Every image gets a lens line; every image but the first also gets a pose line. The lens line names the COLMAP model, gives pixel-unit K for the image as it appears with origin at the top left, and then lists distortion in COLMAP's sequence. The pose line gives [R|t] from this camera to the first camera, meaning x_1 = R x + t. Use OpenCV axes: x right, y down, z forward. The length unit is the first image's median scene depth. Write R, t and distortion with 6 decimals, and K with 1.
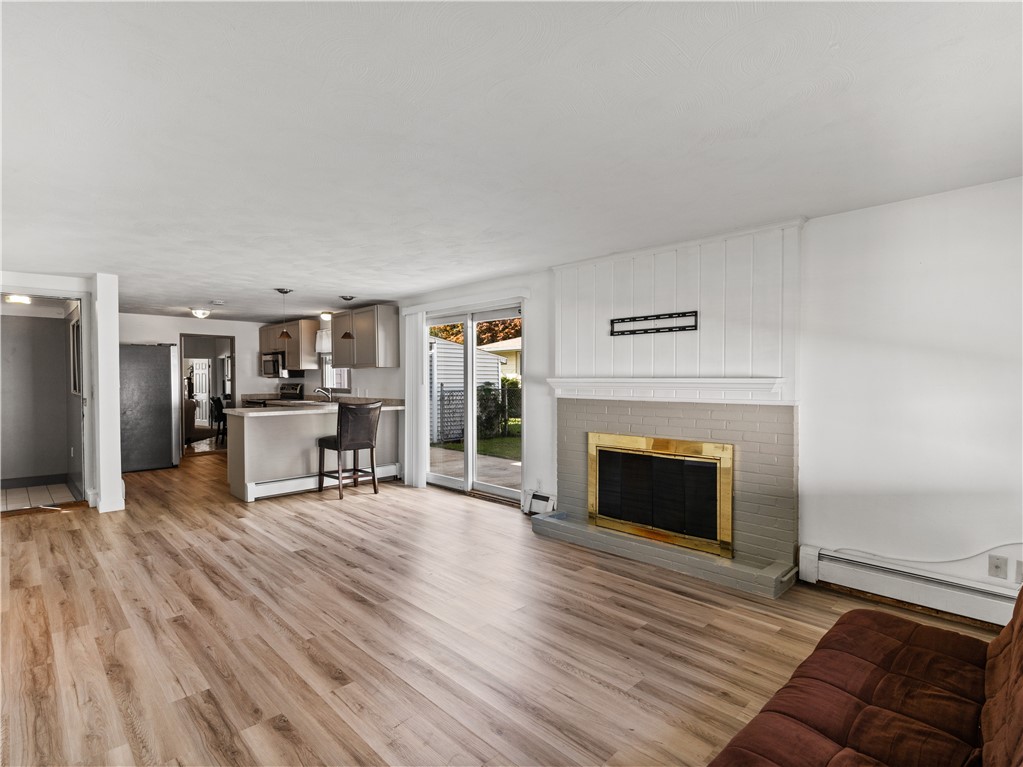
lens RADIAL K [[516.9, 0, 505.6], [0, 516.9, 389.6], [0, 0, 1]] dist [-0.014730, 0.007981]
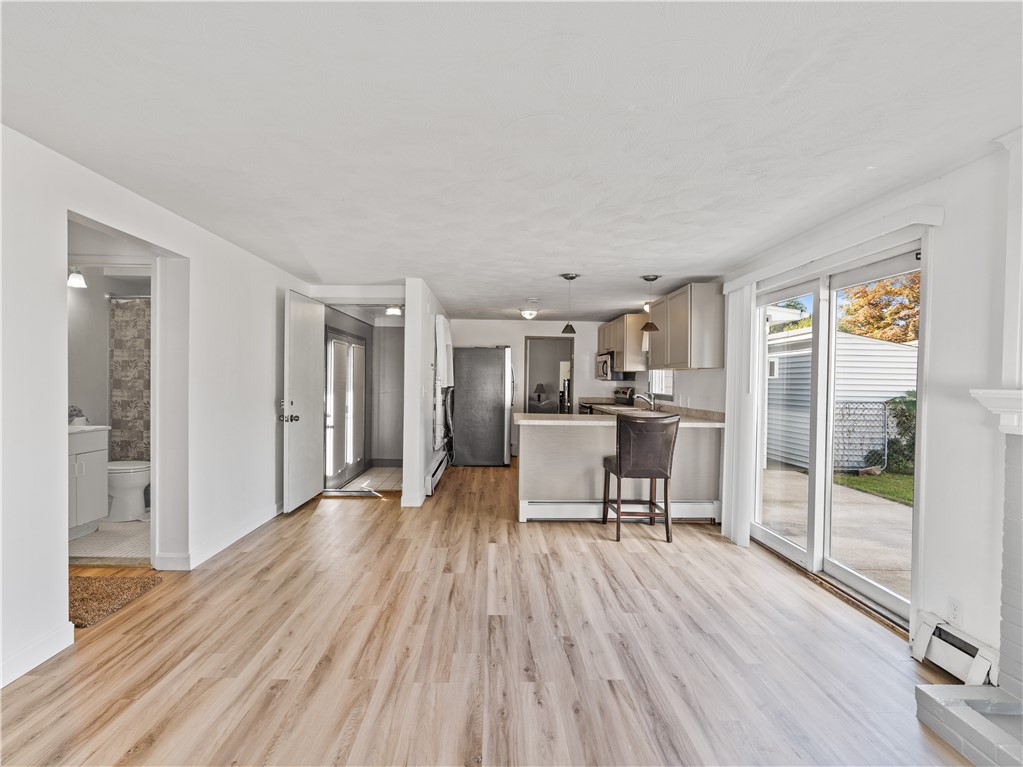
lens RADIAL K [[516.9, 0, 505.6], [0, 516.9, 389.6], [0, 0, 1]] dist [-0.014730, 0.007981]
pose [[0.735467, 0.024755, -0.677108, 0.064813], [-0.029457, 0.999556, 0.004548, -0.008529], [0.676920, 0.016601, 0.735869, 0.310796]]
